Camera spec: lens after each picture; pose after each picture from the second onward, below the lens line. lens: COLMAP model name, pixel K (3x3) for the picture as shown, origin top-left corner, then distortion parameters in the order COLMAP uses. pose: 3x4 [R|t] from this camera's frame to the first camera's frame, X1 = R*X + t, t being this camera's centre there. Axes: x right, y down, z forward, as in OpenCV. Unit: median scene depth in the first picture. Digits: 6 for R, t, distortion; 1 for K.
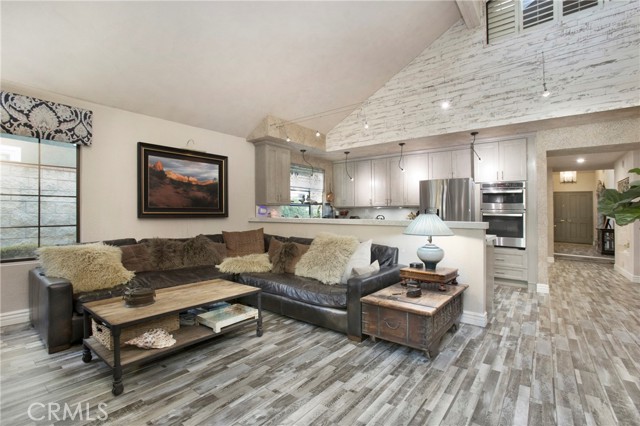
lens RADIAL K [[294.4, 0, 317.9], [0, 294.4, 214.4], [0, 0, 1]] dist [-0.045136, 0.002682]
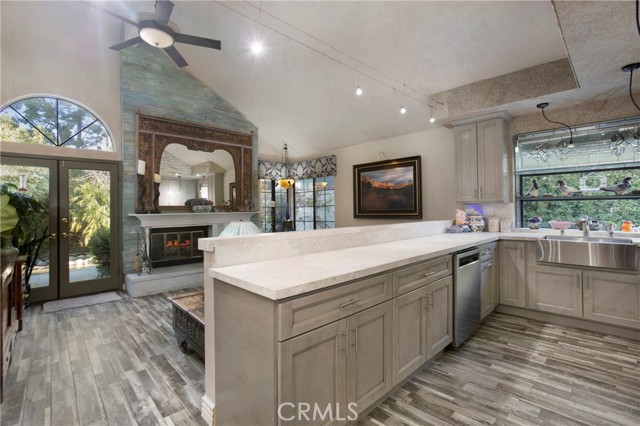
lens RADIAL K [[294.4, 0, 318.1], [0, 294.4, 211.2], [0, 0, 1]] dist [-0.045136, 0.002682]
pose [[-0.136894, 0.000374, -0.990586, 0.867393], [0.007705, 0.999970, -0.000688, -0.021225], [0.990556, -0.007727, -0.136893, 1.016046]]
